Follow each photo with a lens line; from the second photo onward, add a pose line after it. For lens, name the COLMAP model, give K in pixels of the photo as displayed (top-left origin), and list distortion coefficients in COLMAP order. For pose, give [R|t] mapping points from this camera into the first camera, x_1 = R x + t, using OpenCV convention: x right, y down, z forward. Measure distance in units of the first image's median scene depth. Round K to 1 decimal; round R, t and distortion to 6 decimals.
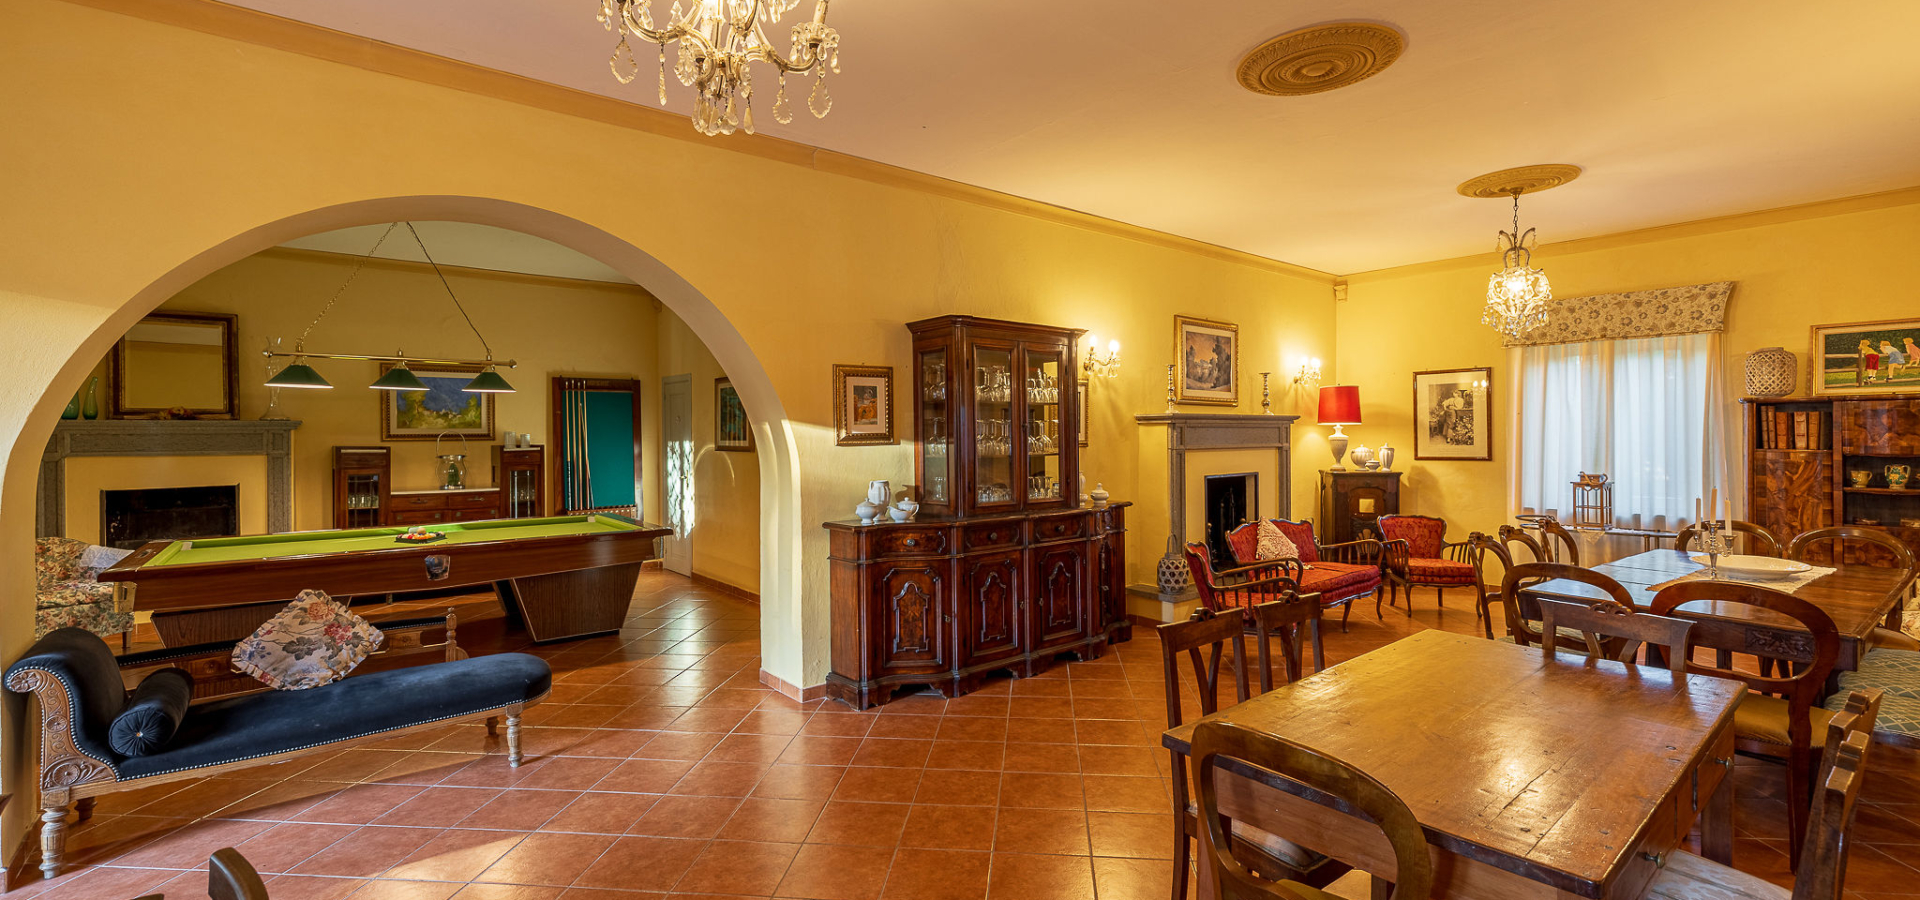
lens RADIAL K [[799.7, 0, 973.4], [0, 799.7, 442.9], [0, 0, 1]] dist [0.000584, 0.001526]
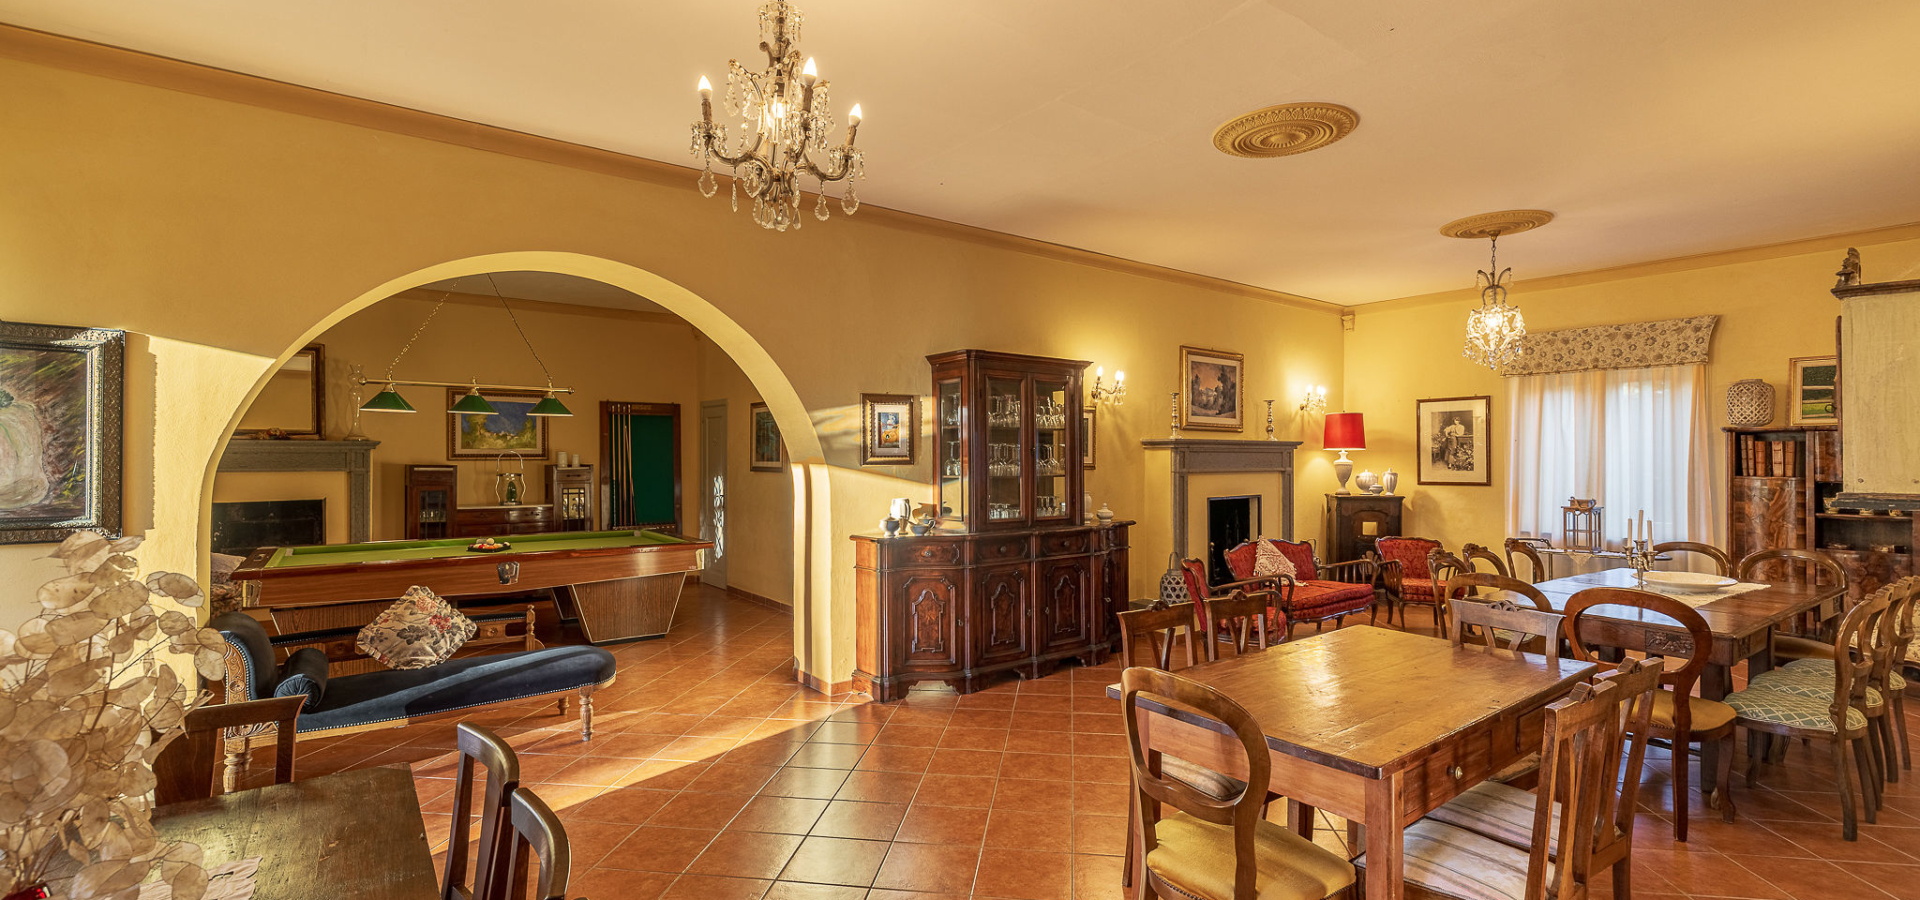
lens RADIAL K [[799.7, 0, 969.1], [0, 799.7, 464.3], [0, 0, 1]] dist [0.000584, 0.001526]
pose [[0.999266, 0.006463, -0.037755, 0.015743], [-0.006524, 0.999978, -0.001505, 0.000593], [0.037745, 0.001750, 0.999286, -0.087373]]
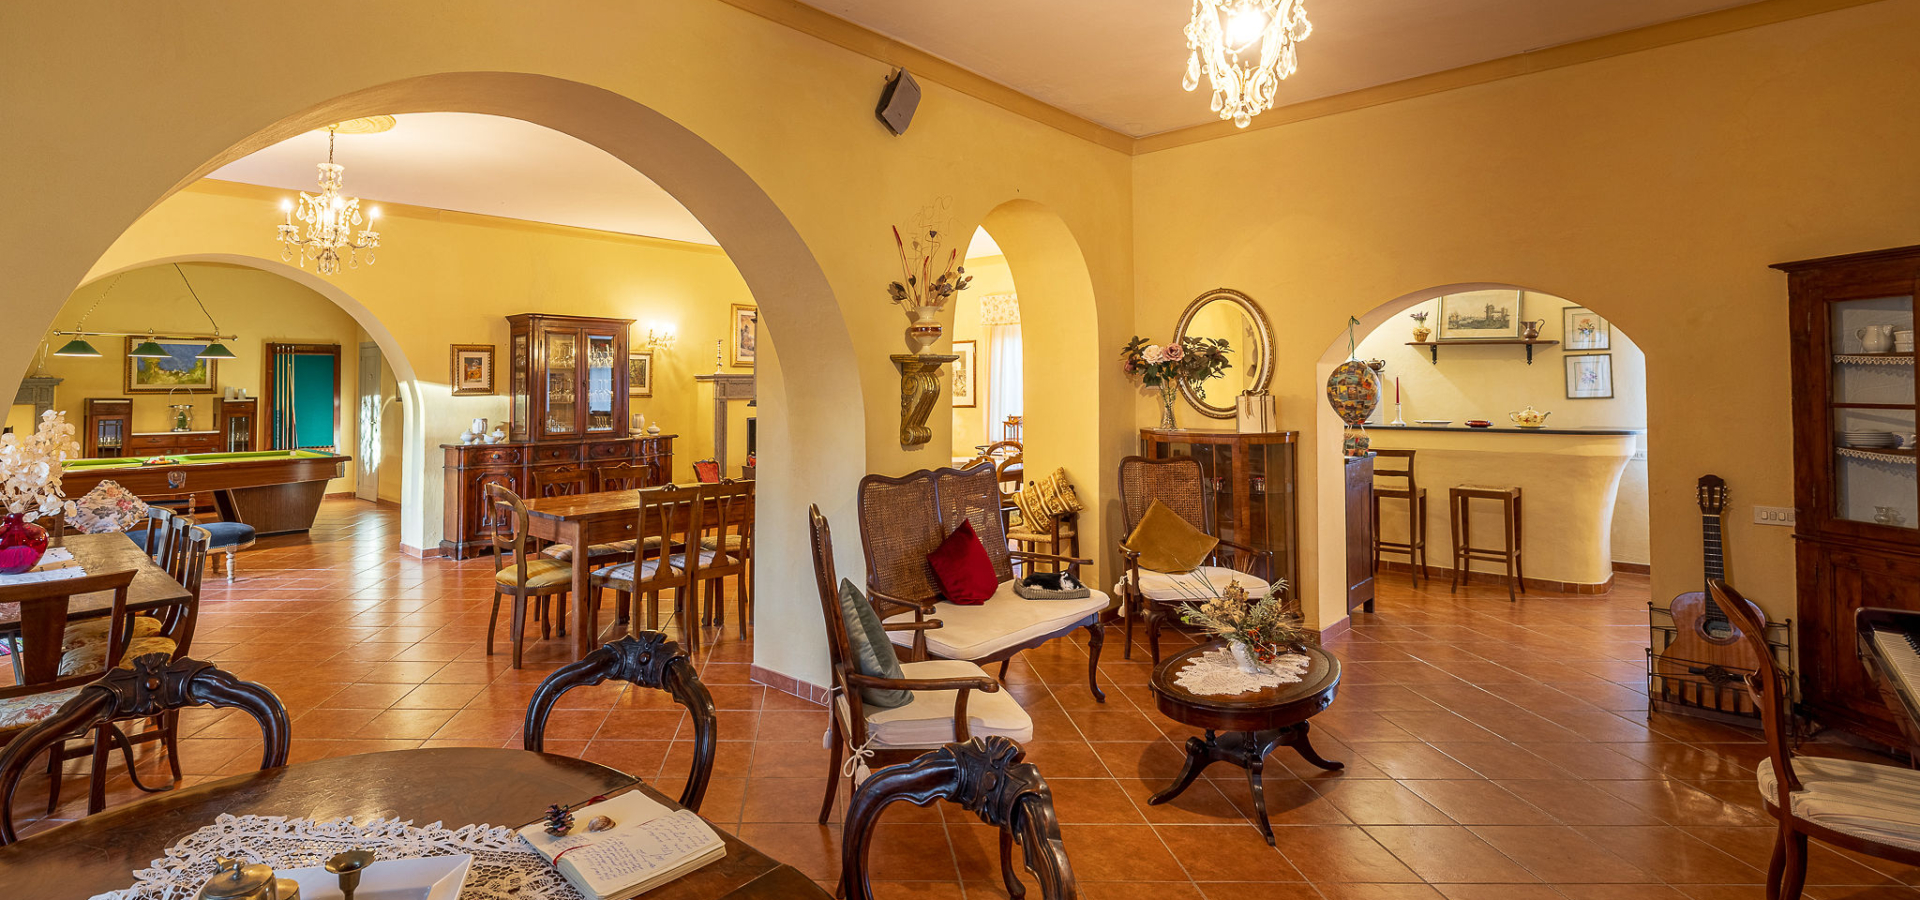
lens RADIAL K [[799.7, 0, 778.8], [0, 799.7, 360.6], [0, 0, 1]] dist [0.000584, 0.001526]
pose [[0.996712, 0.002089, 0.081001, 0.275104], [0.001670, 0.998926, -0.046309, 0.006604], [-0.081011, 0.046292, 0.995638, -0.496372]]
